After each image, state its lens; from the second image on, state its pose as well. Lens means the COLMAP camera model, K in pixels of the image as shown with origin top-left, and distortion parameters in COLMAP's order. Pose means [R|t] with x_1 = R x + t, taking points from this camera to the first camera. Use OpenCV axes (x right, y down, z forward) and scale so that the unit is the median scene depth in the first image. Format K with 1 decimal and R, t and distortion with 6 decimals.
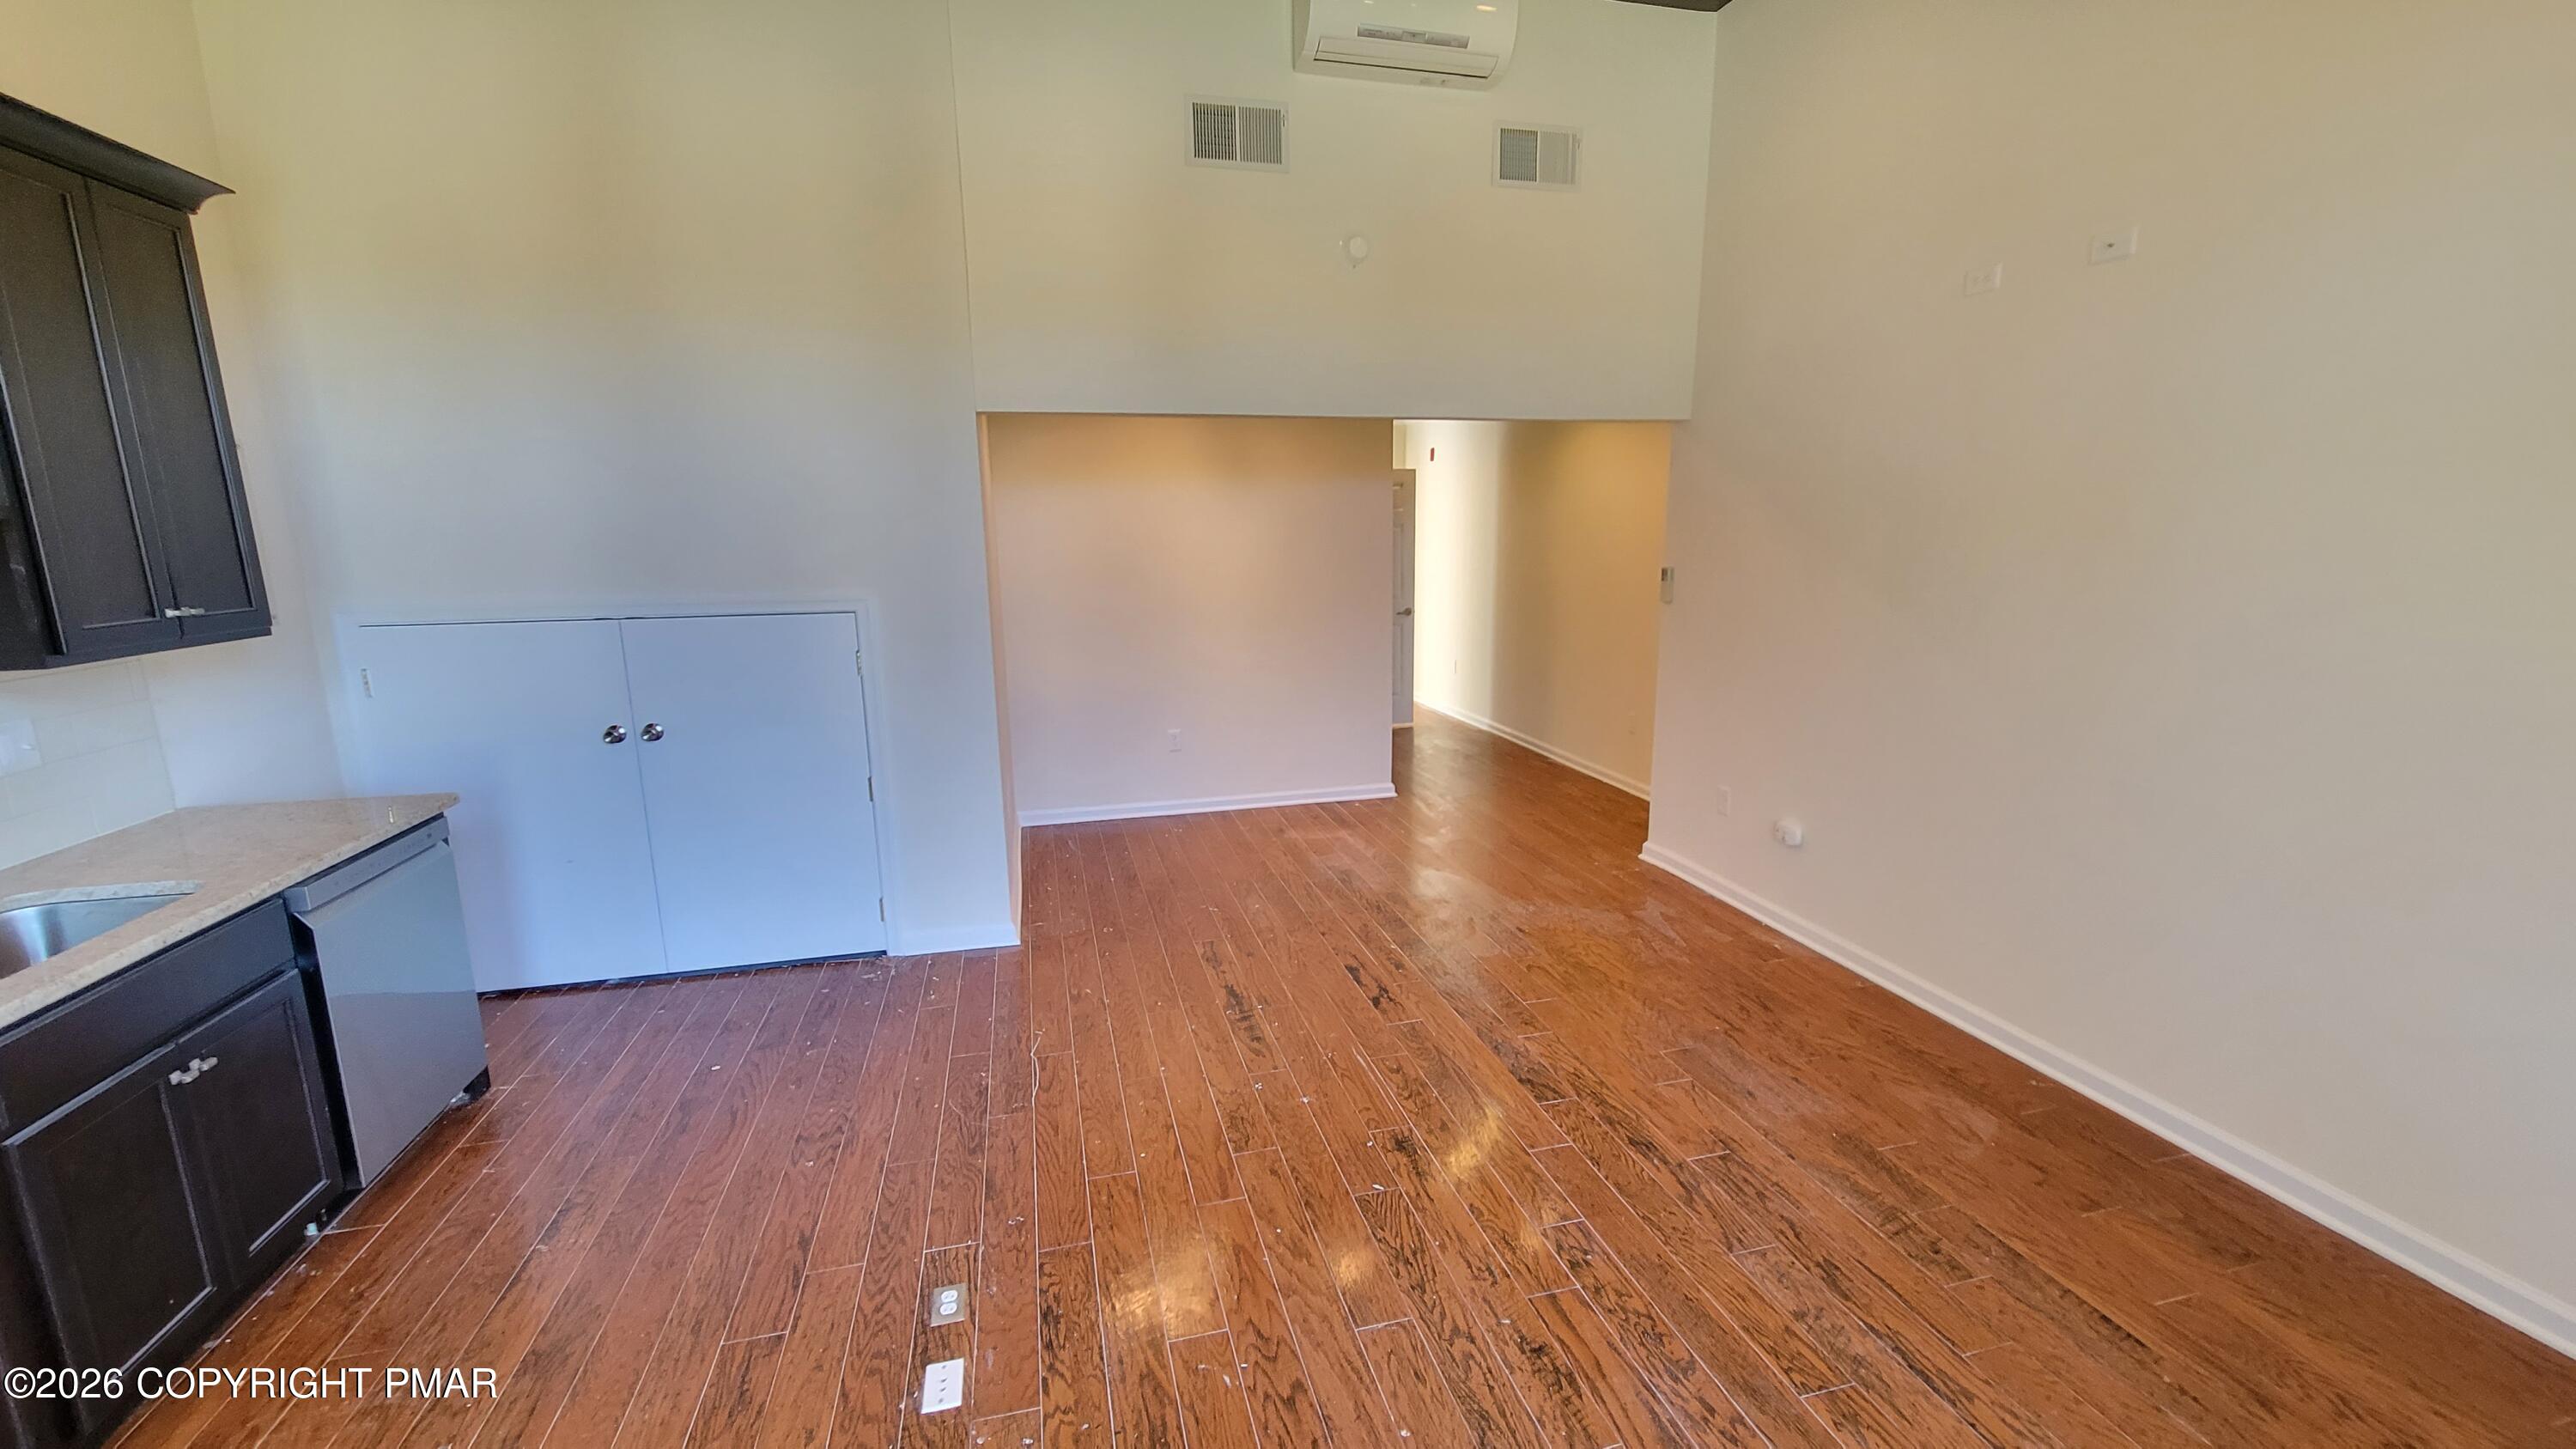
lens RADIAL K [[1038.1, 0, 1291.6], [0, 1038.1, 734.0], [0, 0, 1]] dist [-0.000587, -0.000131]
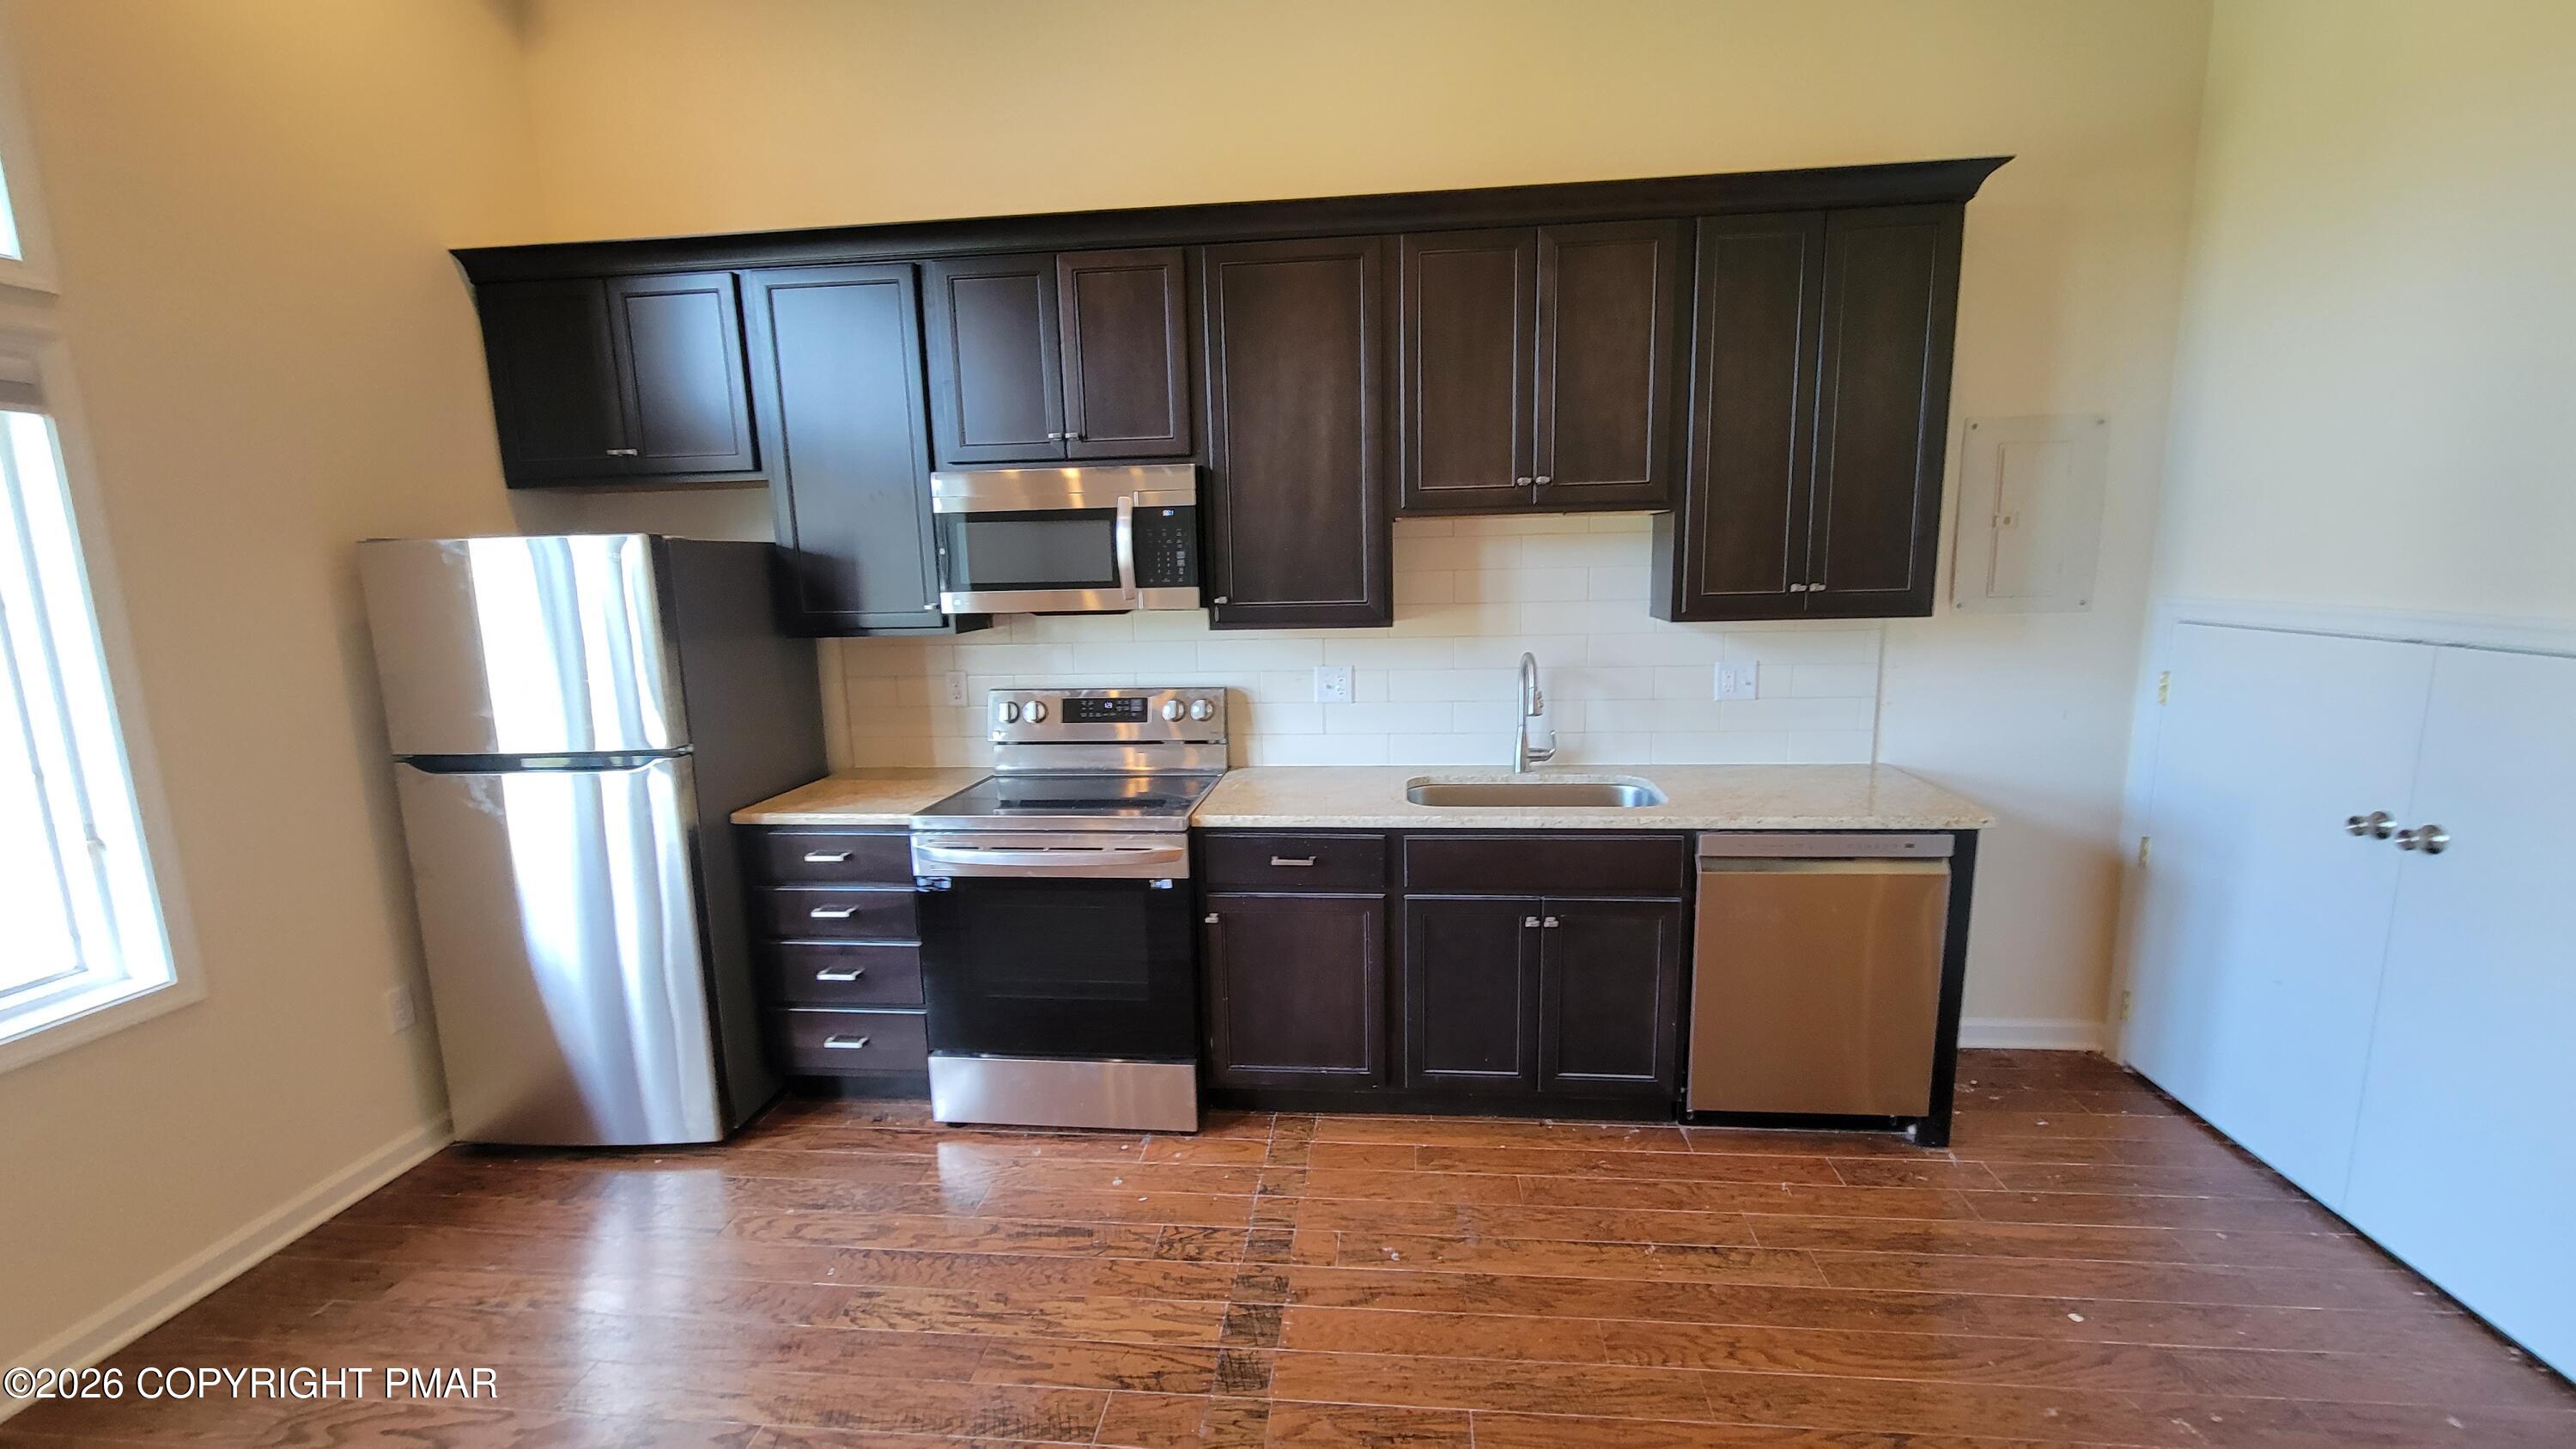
lens RADIAL K [[1038.1, 0, 1291.6], [0, 1038.1, 734.0], [0, 0, 1]] dist [-0.000587, -0.000131]
pose [[-0.336759, 0.178757, -0.924467, 0.203917], [-0.158046, 0.957154, 0.242649, -0.150052], [0.928232, 0.227822, -0.294078, 0.842256]]
